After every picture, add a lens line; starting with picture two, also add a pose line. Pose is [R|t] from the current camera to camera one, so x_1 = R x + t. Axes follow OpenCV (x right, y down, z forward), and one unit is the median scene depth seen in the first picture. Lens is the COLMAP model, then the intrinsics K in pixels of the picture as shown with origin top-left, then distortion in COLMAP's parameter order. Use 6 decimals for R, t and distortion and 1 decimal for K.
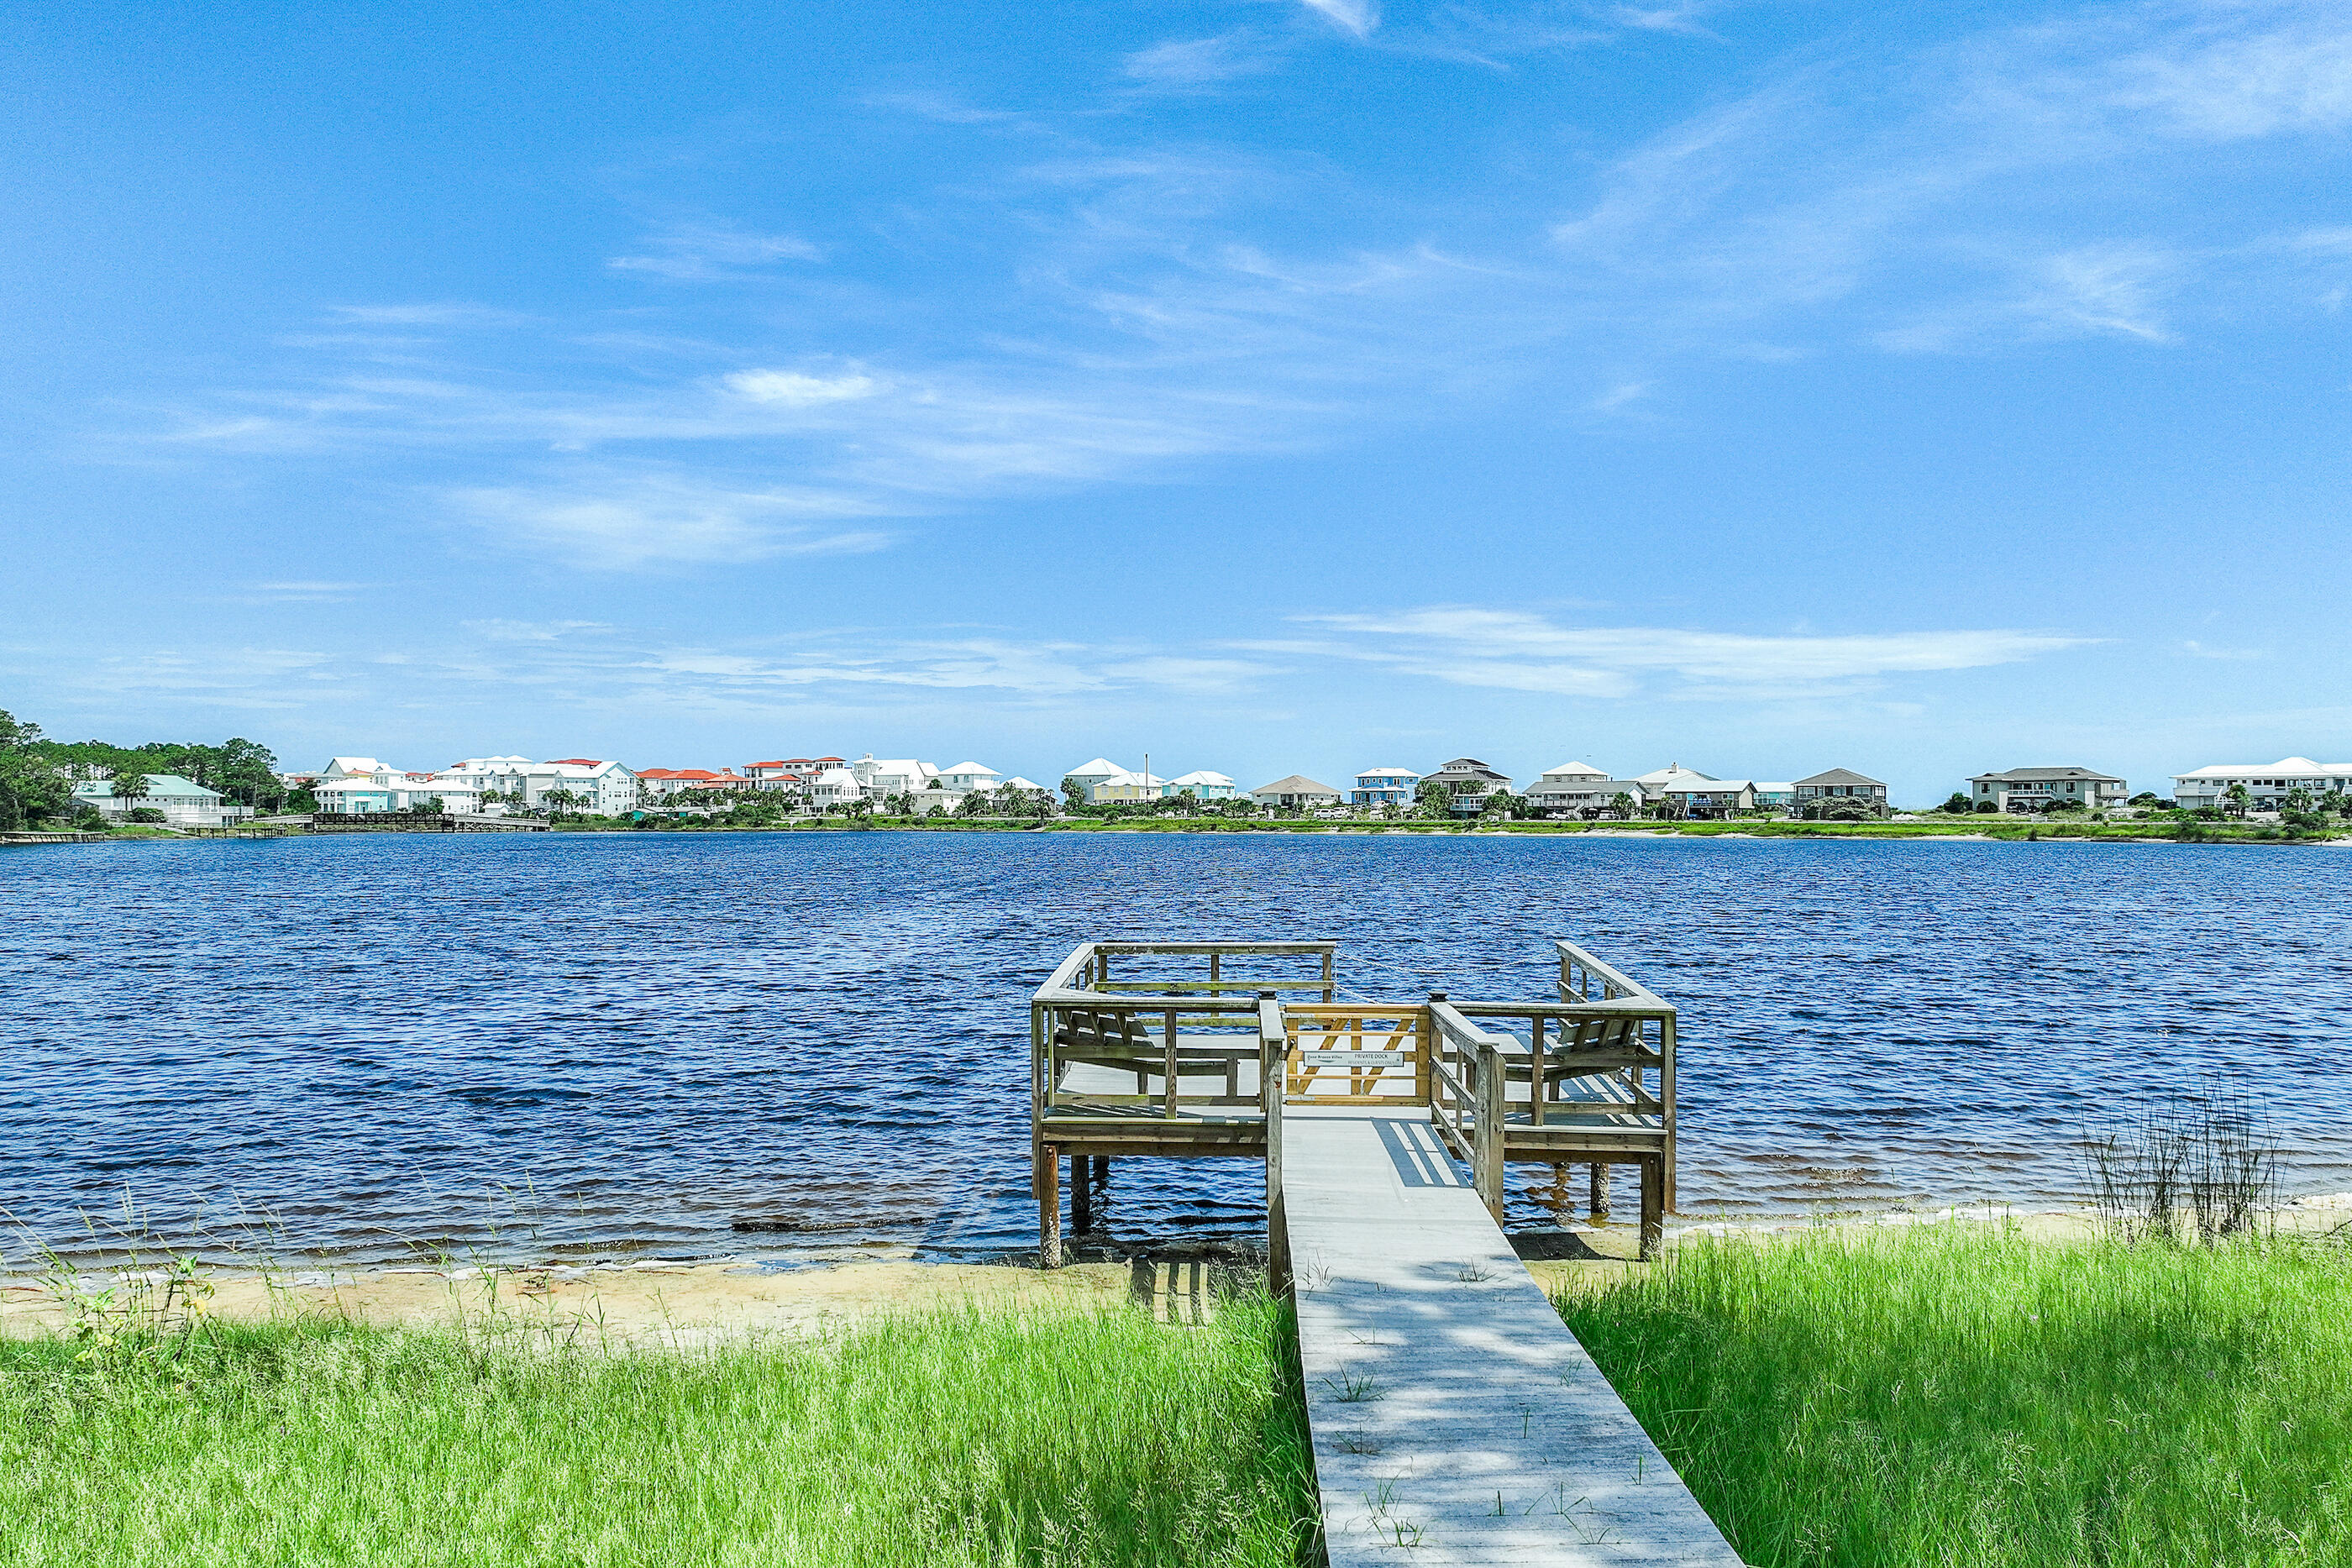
lens RADIAL K [[1949.3, 0, 1187.3], [0, 1949.3, 776.6], [0, 0, 1]] dist [0.010191, -0.010881]
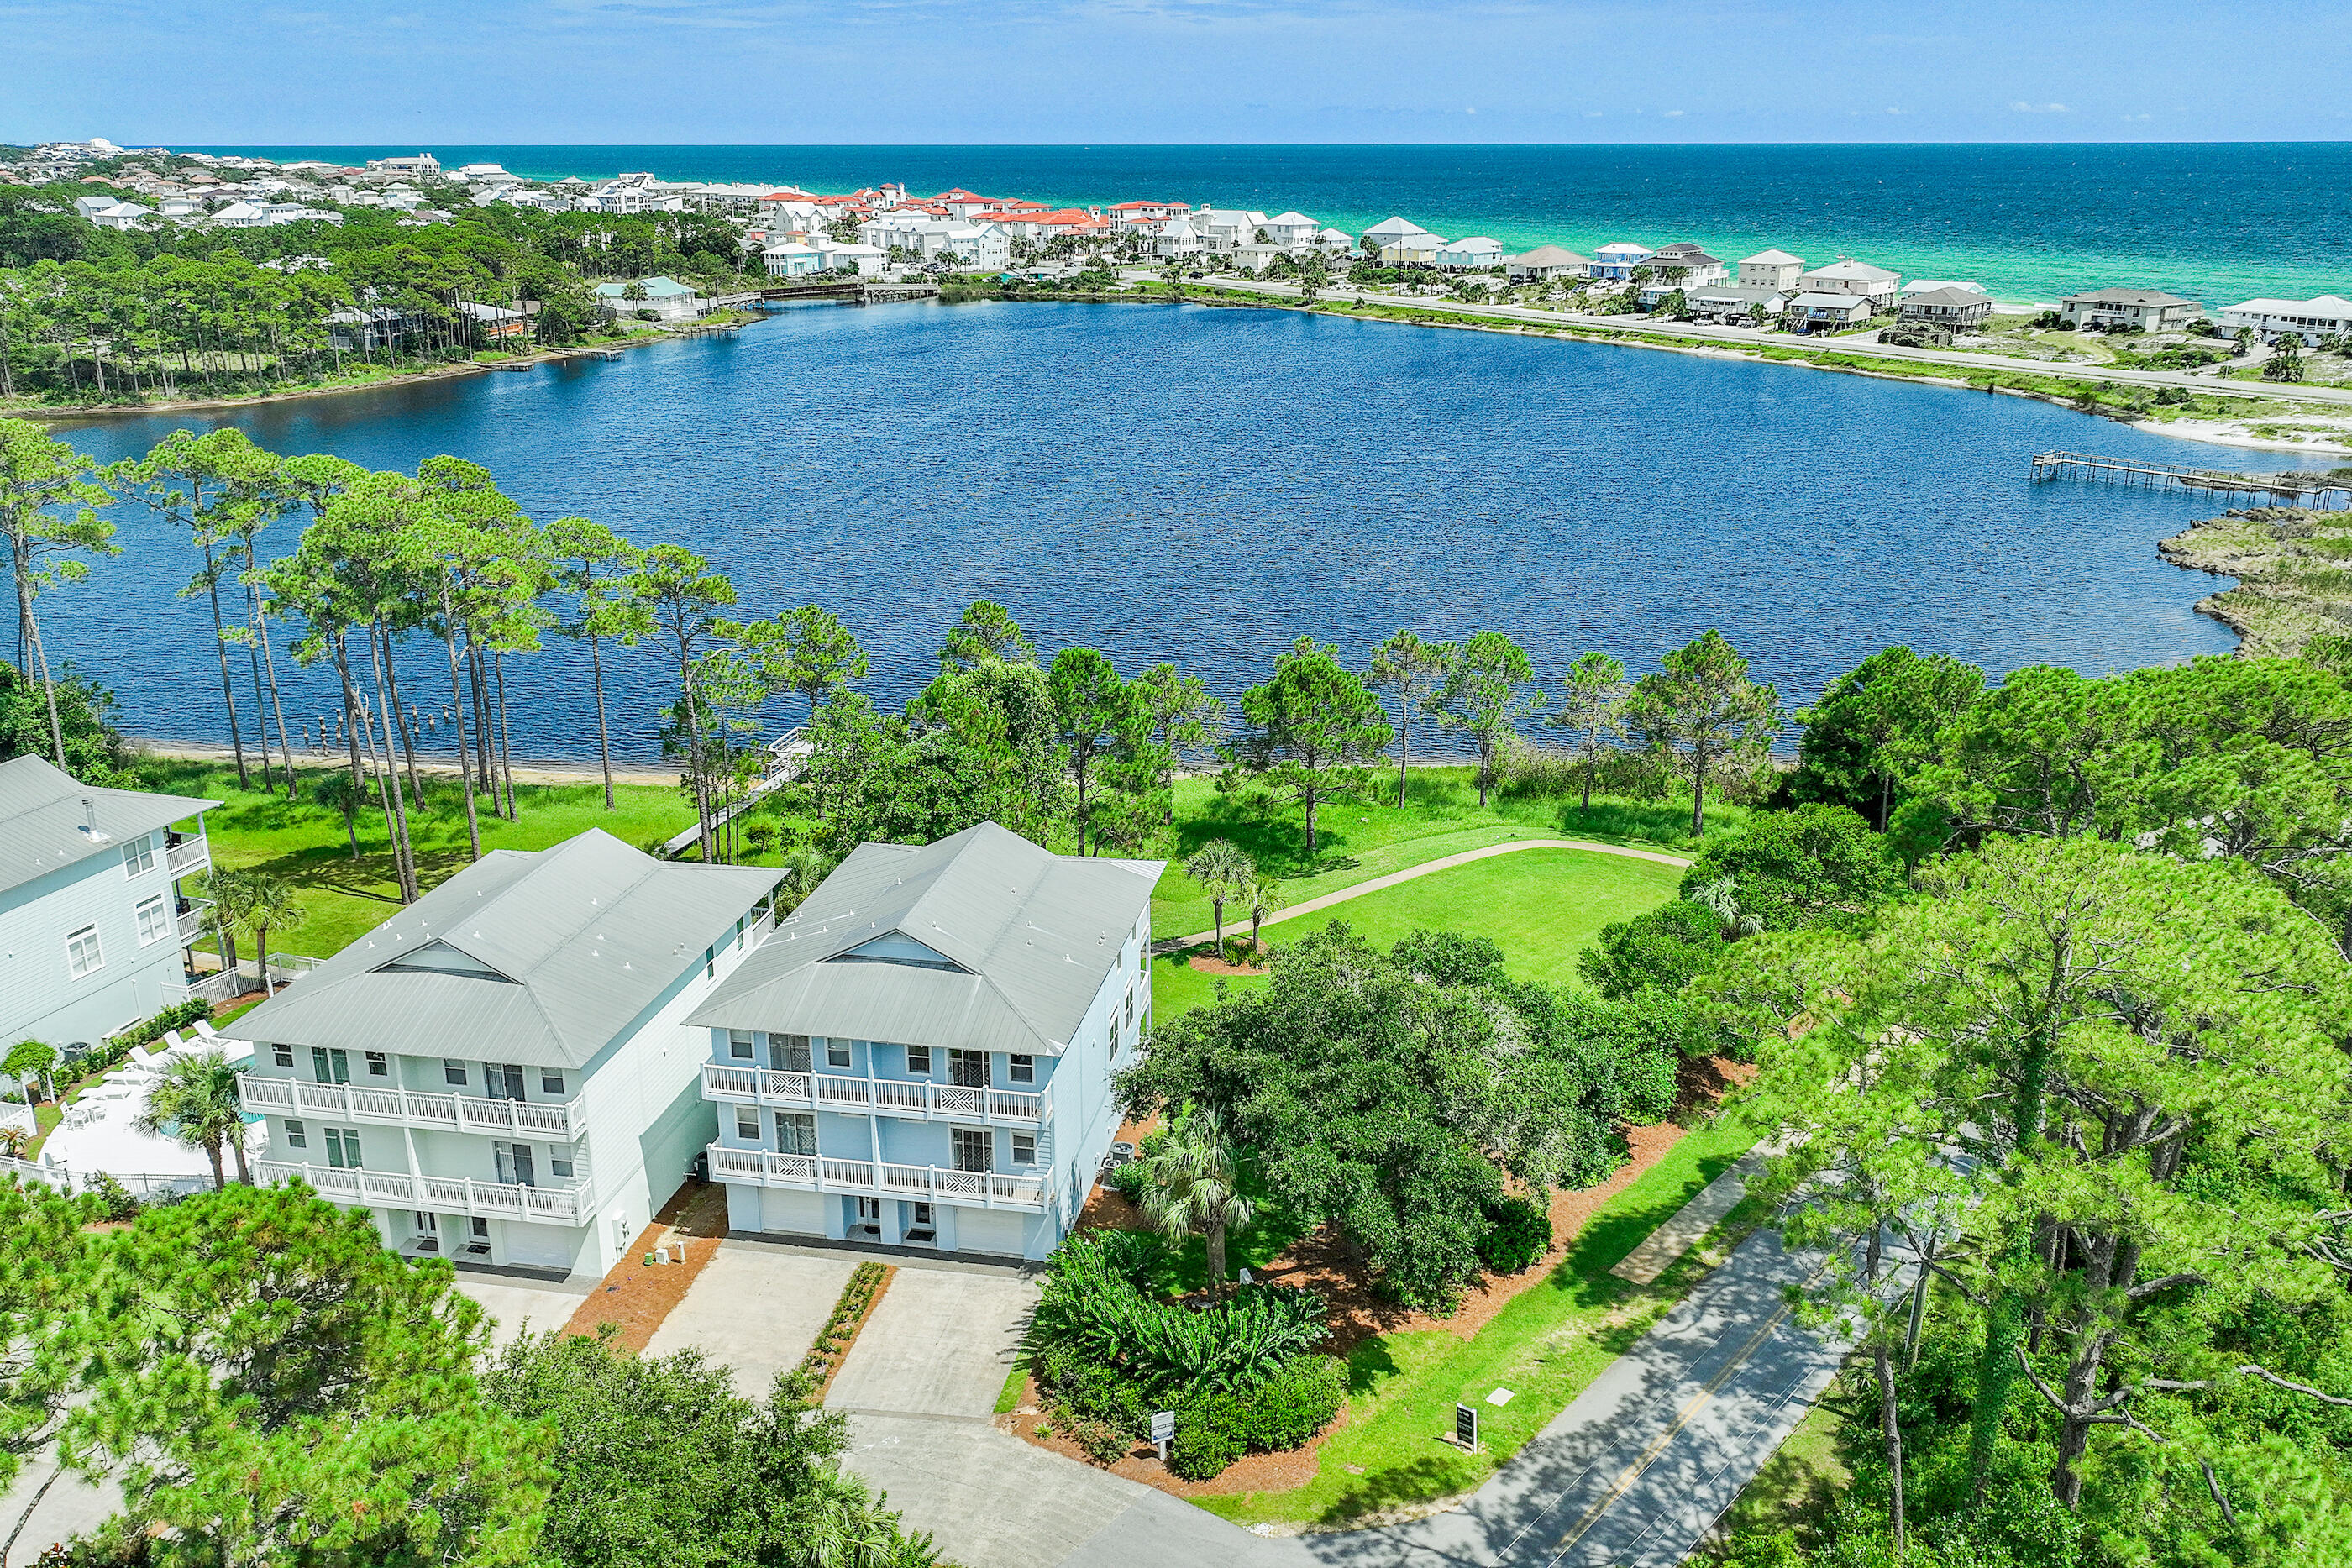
lens RADIAL K [[1949.3, 0, 1187.3], [0, 1949.3, 776.6], [0, 0, 1]] dist [0.010191, -0.010881]
pose [[0.973905, 0.069104, -0.216181, 0.124273], [0.005966, 0.944394, 0.328761, -0.089192], [0.226879, -0.321472, 0.919338, -0.224316]]
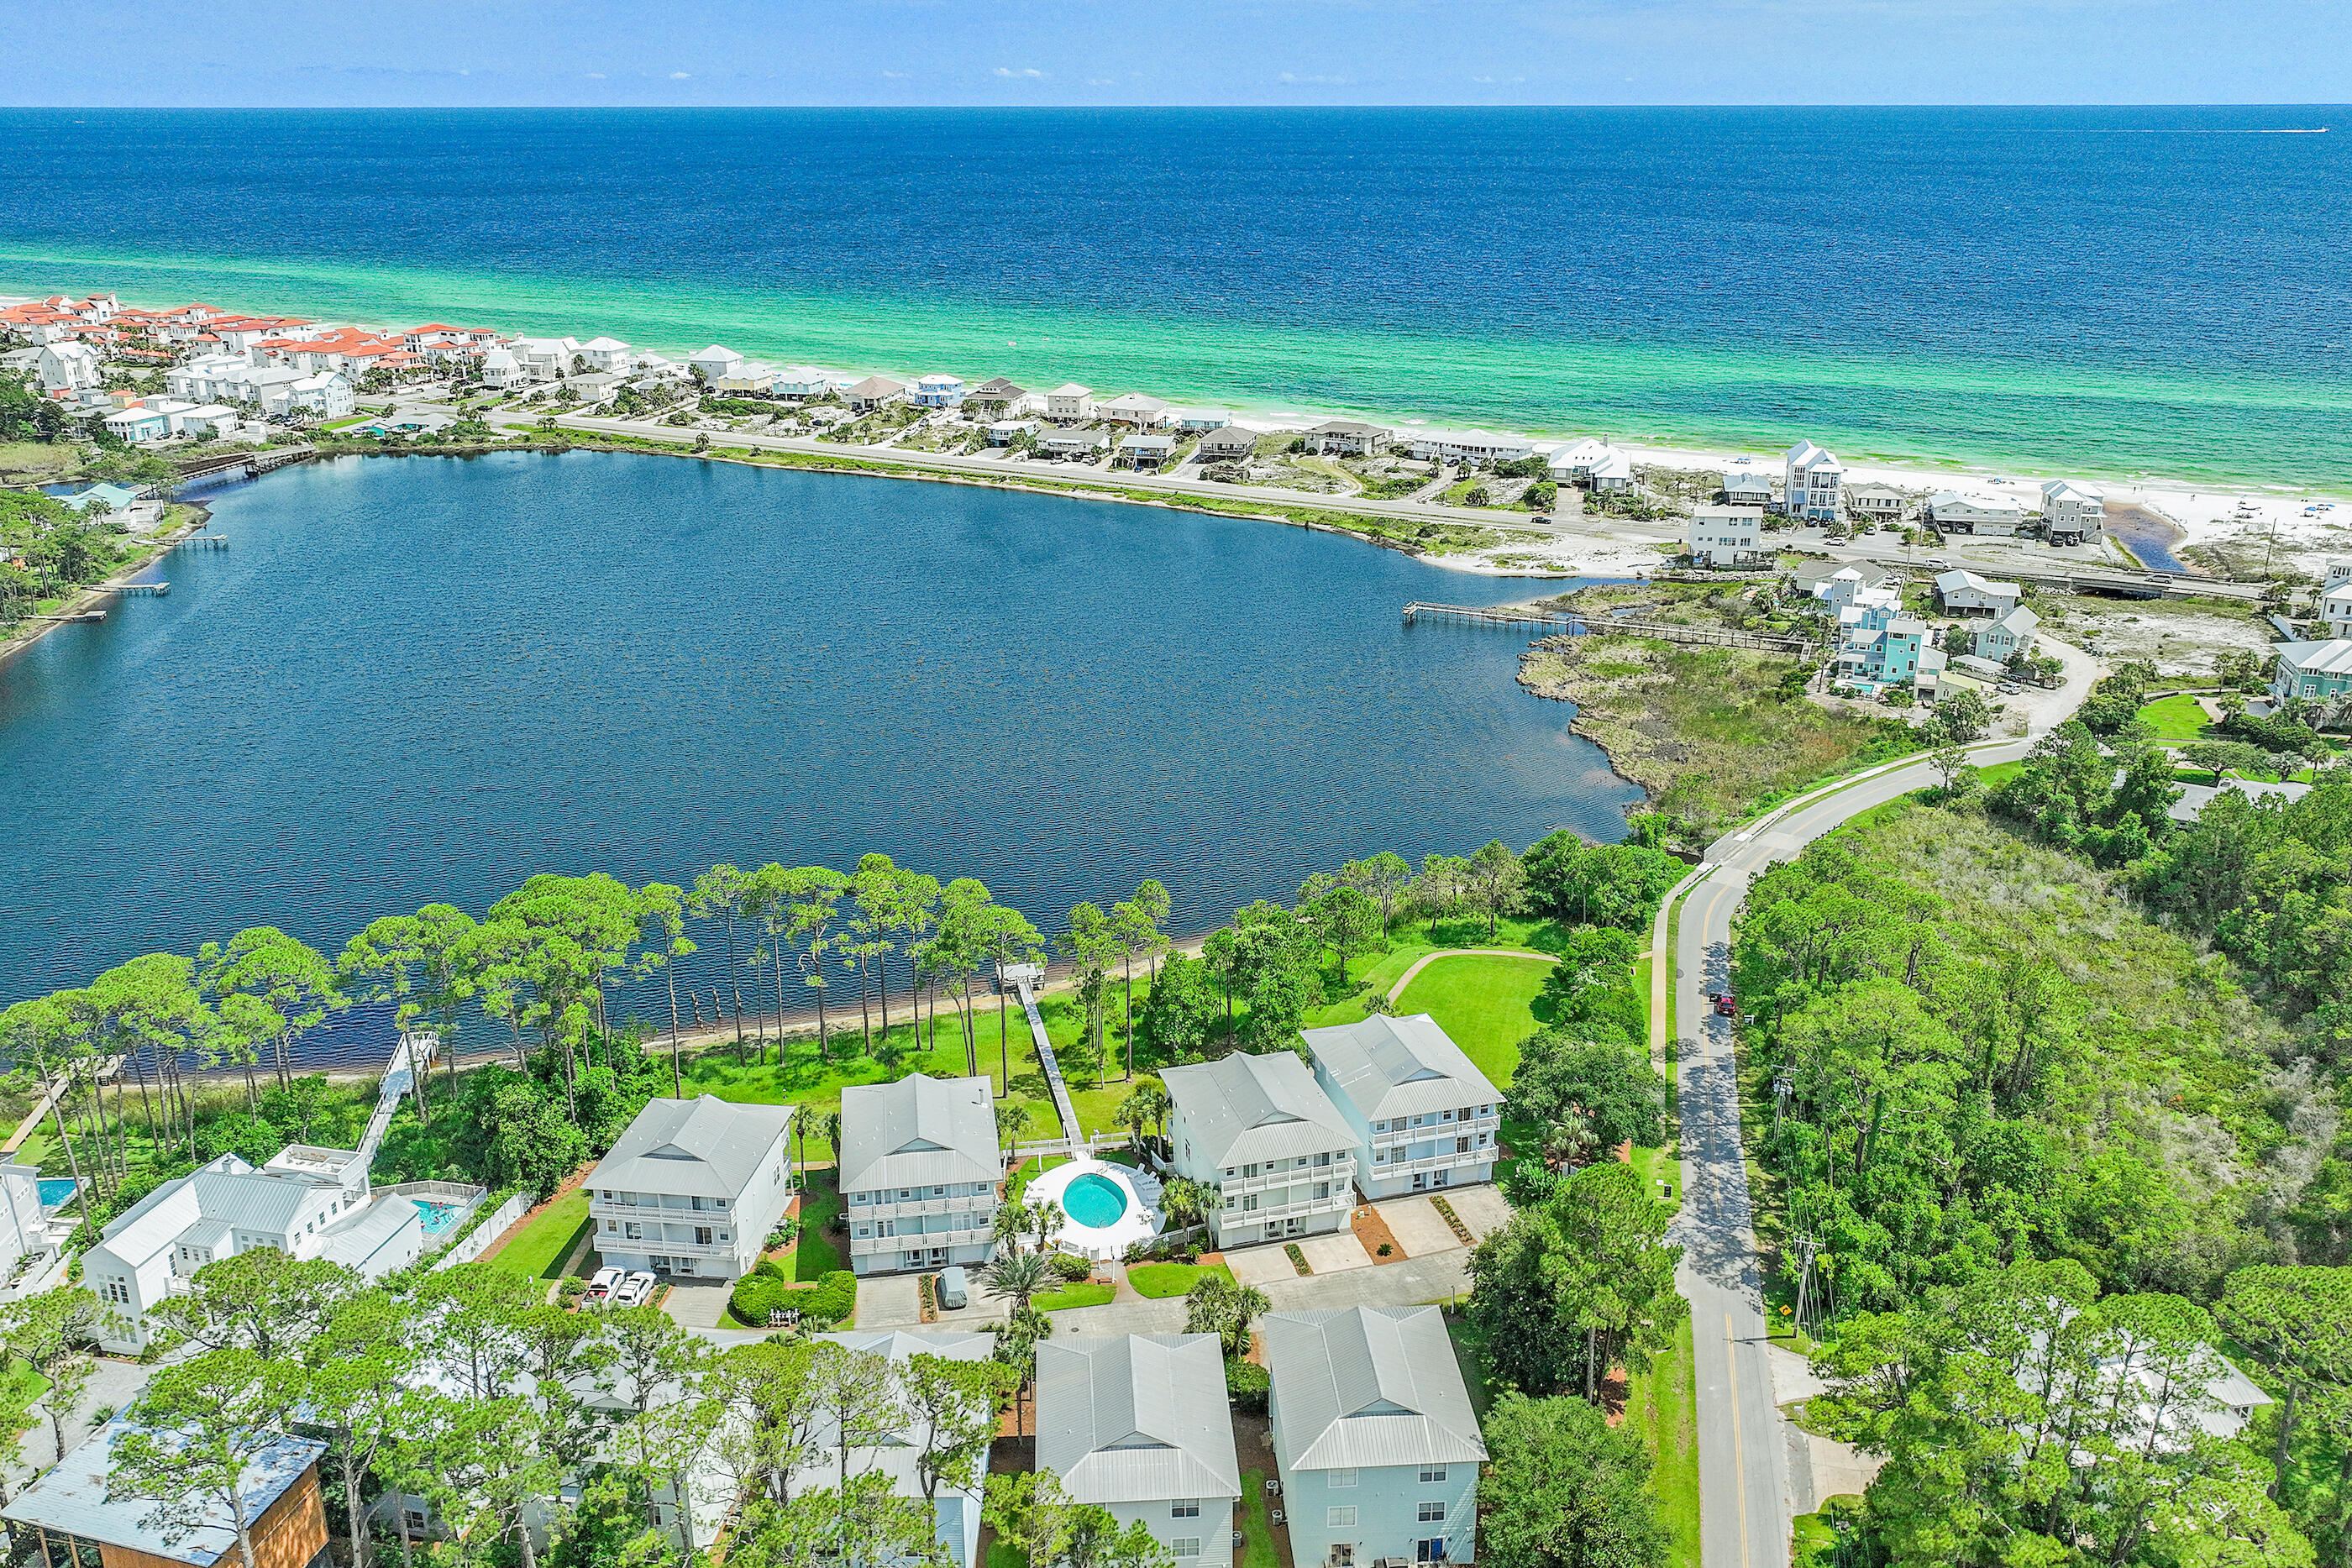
lens RADIAL K [[1949.3, 0, 1187.3], [0, 1949.3, 776.6], [0, 0, 1]] dist [0.010191, -0.010881]
pose [[0.970309, -0.082501, 0.227363, -0.068471], [-0.001814, 0.937520, 0.347927, -0.226133], [-0.241862, -0.338009, 0.909534, -0.429007]]
